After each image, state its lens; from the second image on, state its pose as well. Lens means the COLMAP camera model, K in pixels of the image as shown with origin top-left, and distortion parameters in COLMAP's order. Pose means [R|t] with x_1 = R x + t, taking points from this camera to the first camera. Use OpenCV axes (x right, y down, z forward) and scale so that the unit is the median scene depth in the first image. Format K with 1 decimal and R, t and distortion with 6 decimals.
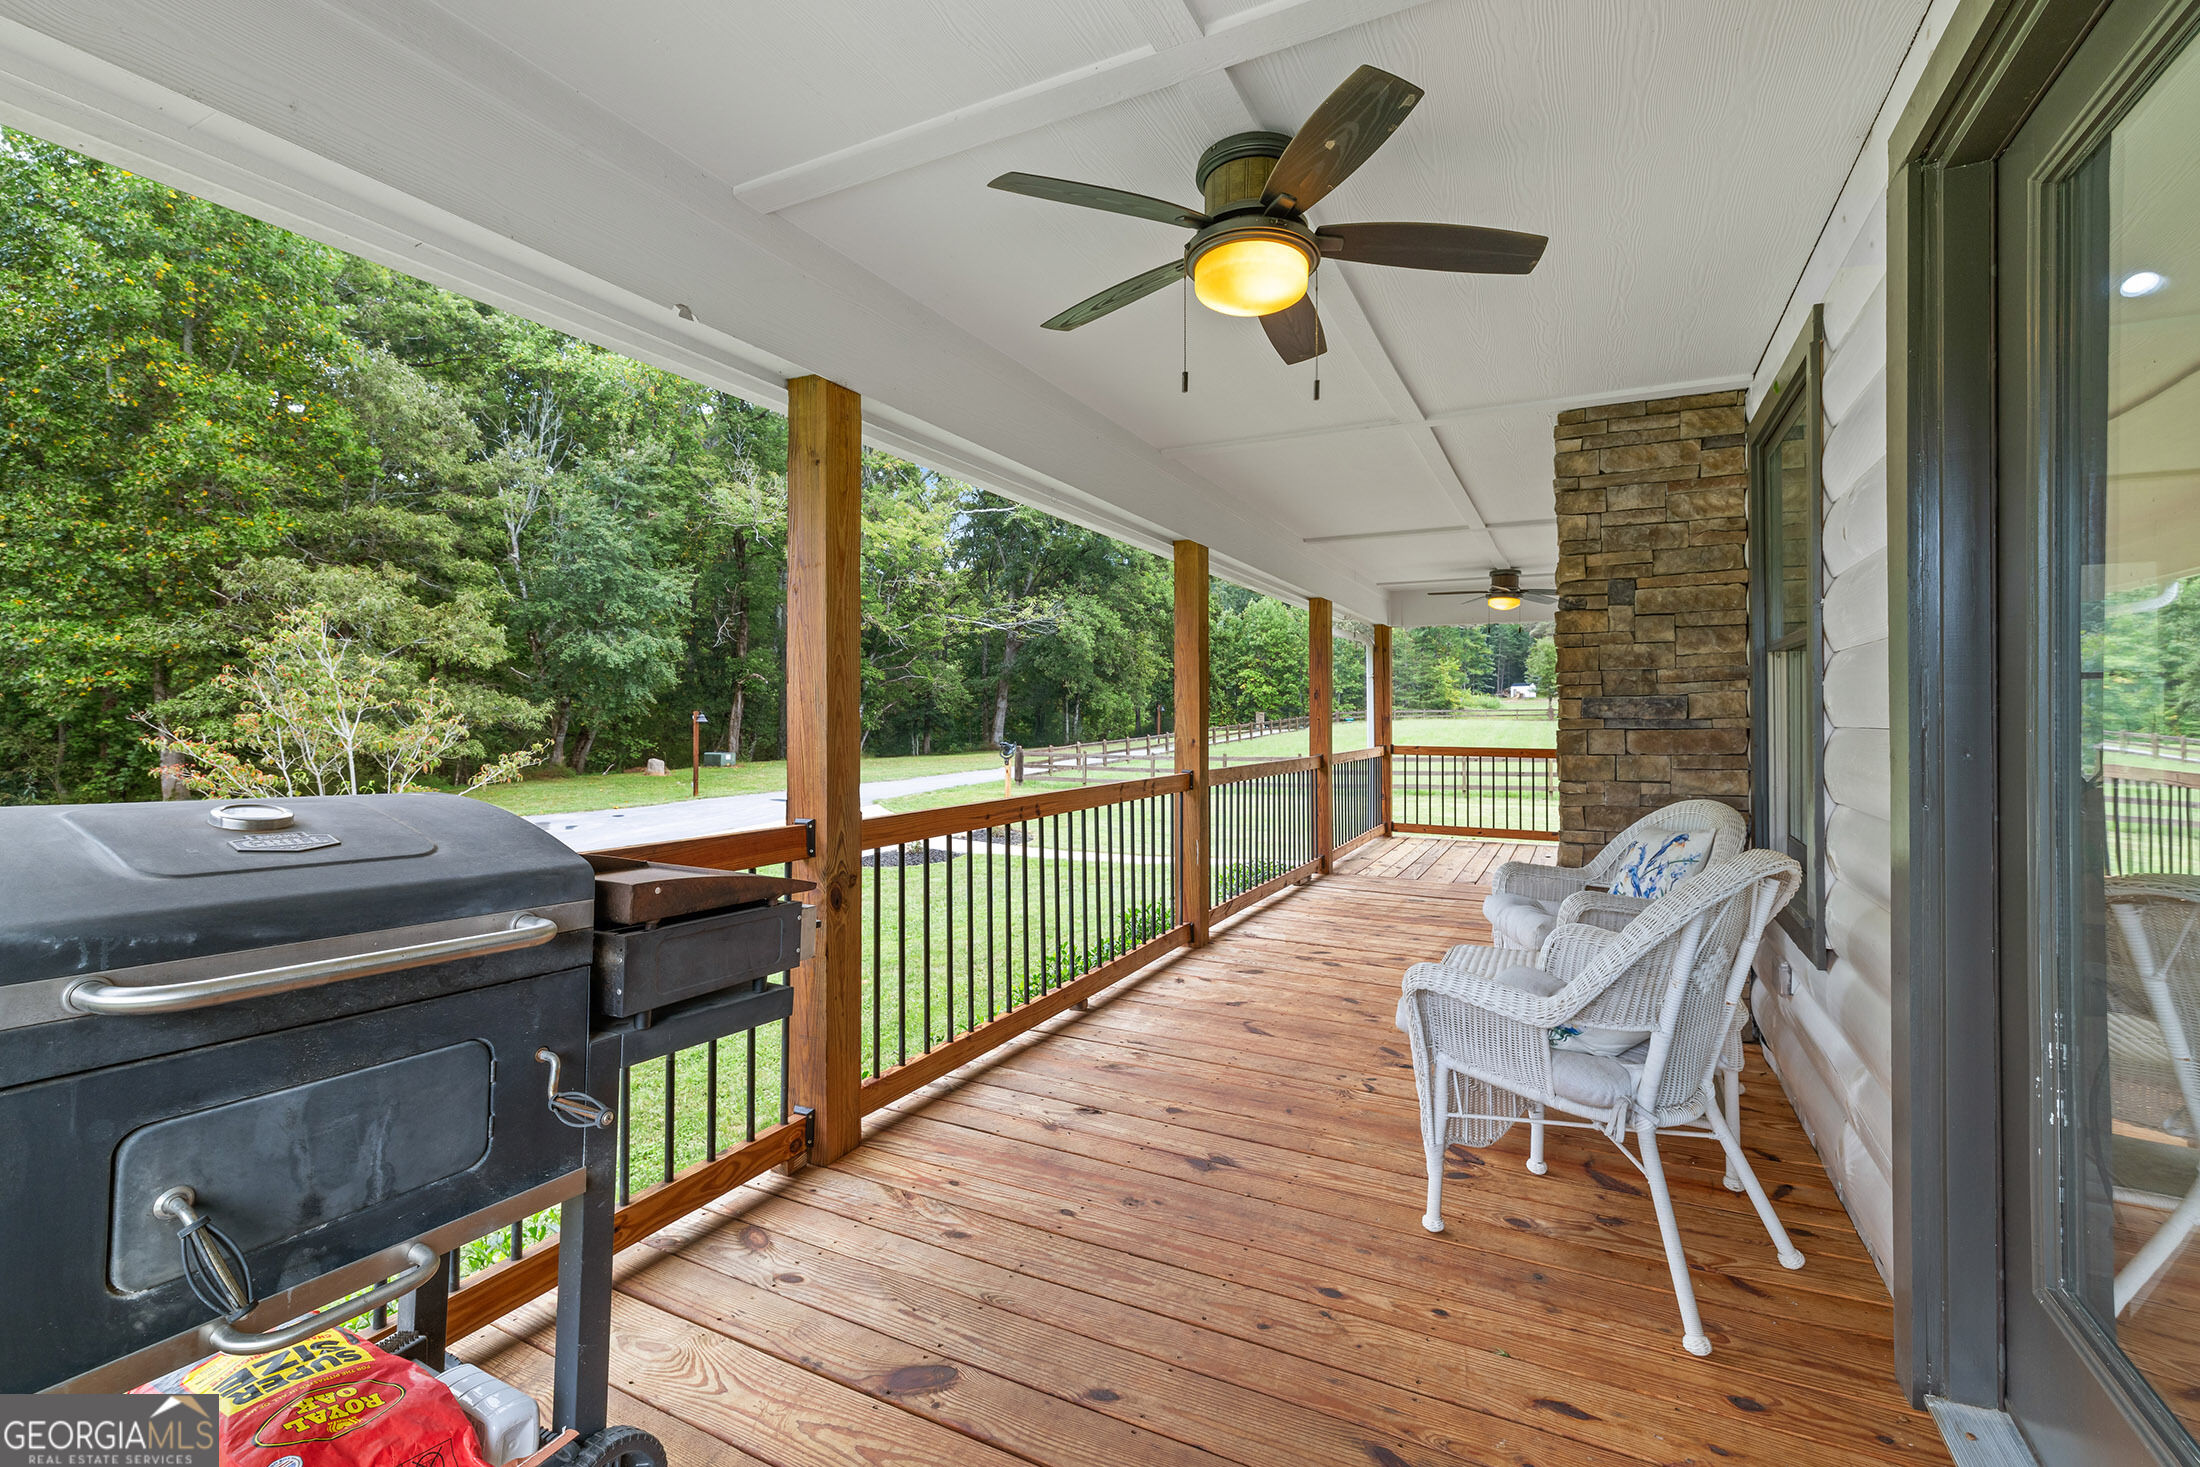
lens RADIAL K [[942.1, 0, 1104.4], [0, 942.1, 711.5], [0, 0, 1]] dist [-0.000874, -0.000195]
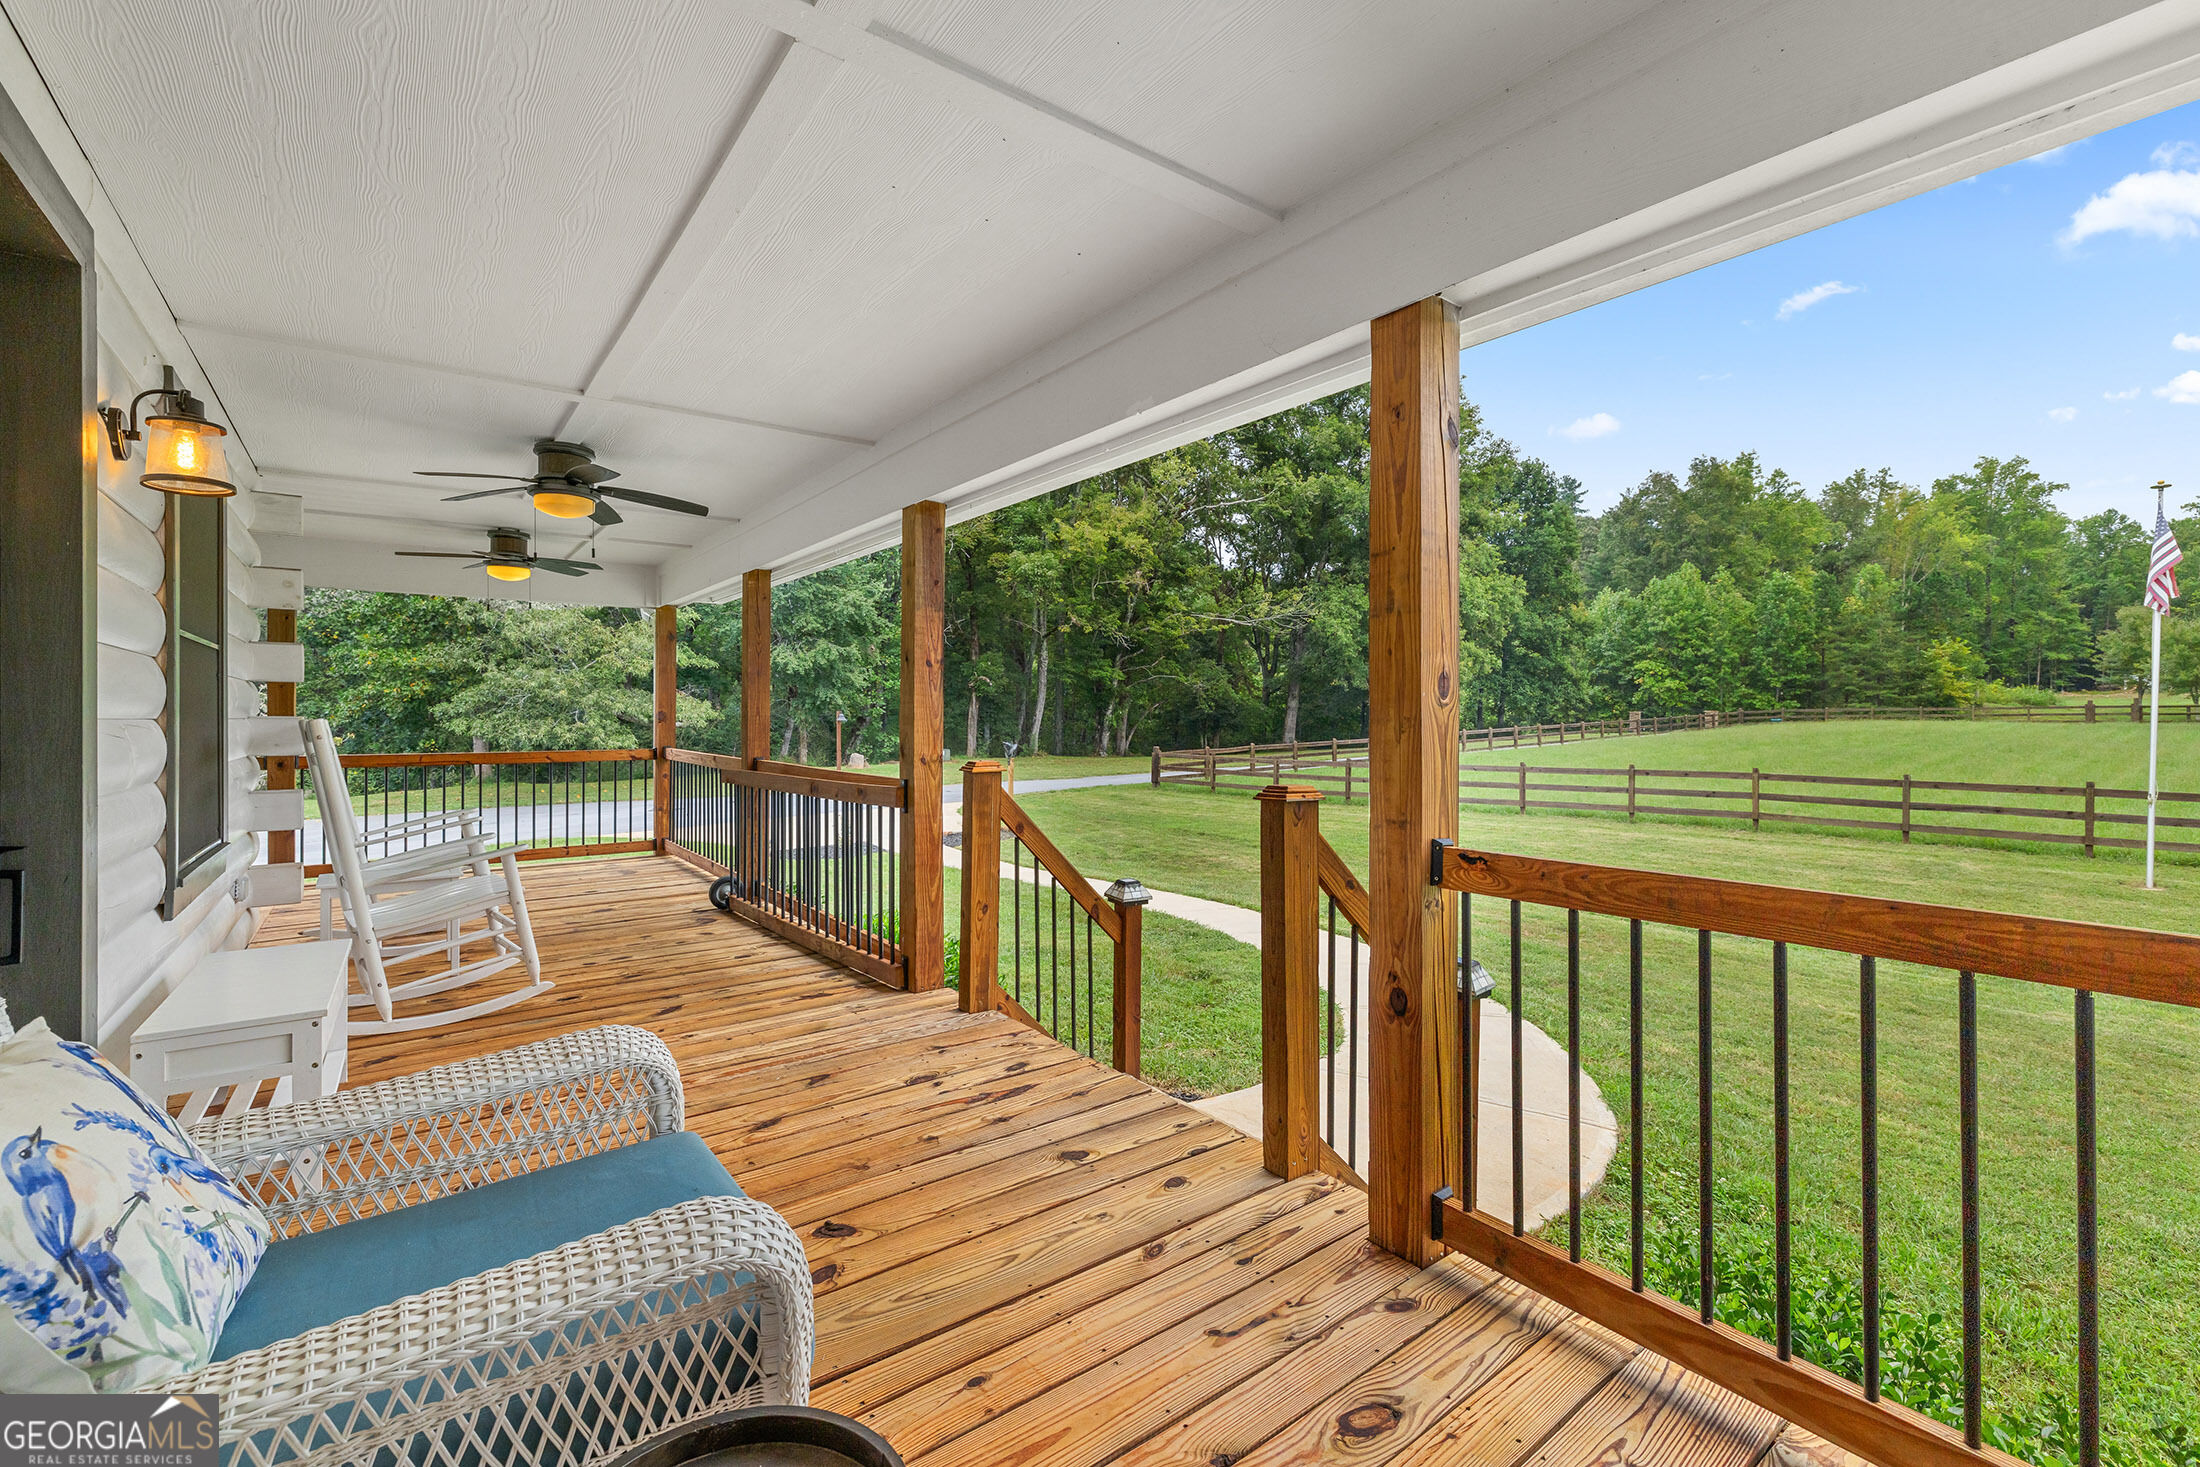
lens RADIAL K [[942.1, 0, 1104.4], [0, 942.1, 711.5], [0, 0, 1]] dist [-0.000874, -0.000195]
pose [[0.899286, -0.001878, -0.437358, 0.189881], [0.001807, 0.999998, -0.000578, 0.000908], [0.437358, -0.000270, 0.899287, 0.073686]]
